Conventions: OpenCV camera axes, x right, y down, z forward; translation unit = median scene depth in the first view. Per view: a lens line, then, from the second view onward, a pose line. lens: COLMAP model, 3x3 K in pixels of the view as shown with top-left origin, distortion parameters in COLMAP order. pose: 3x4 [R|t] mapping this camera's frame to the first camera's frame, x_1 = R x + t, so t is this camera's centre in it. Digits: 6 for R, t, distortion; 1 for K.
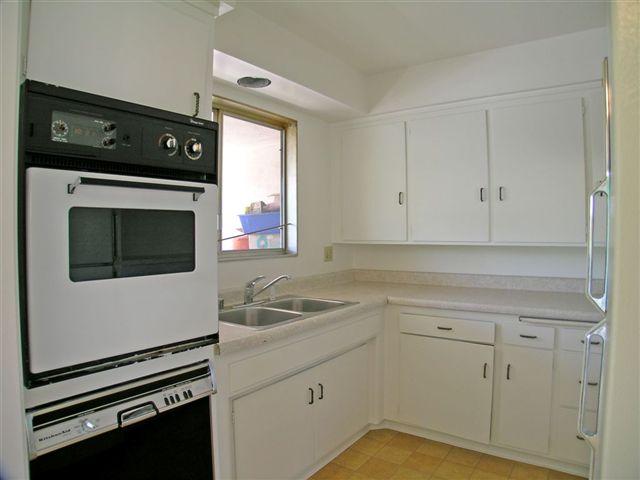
lens RADIAL K [[415.6, 0, 320.0], [0, 415.6, 240.0], [0, 0, 1]] dist [-0.232567, 0.100436]
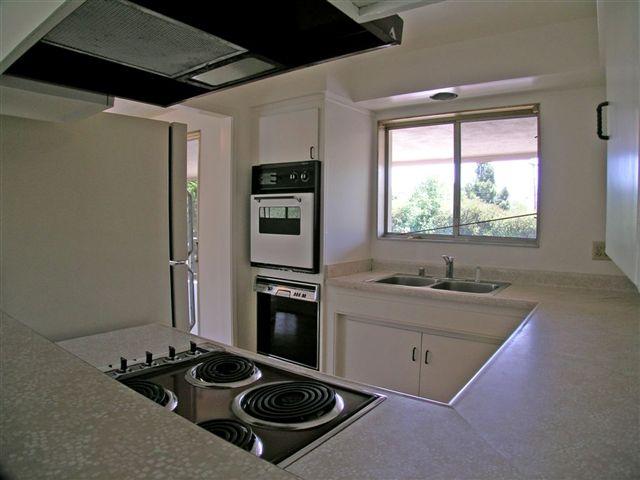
lens RADIAL K [[415.6, 0, 320.0], [0, 415.6, 240.0], [0, 0, 1]] dist [-0.232567, 0.100436]
pose [[-0.024700, 0.067478, -0.997415, 2.315352], [-0.030409, 0.997207, 0.068217, -0.062048], [0.999232, 0.032016, -0.022579, 1.442860]]
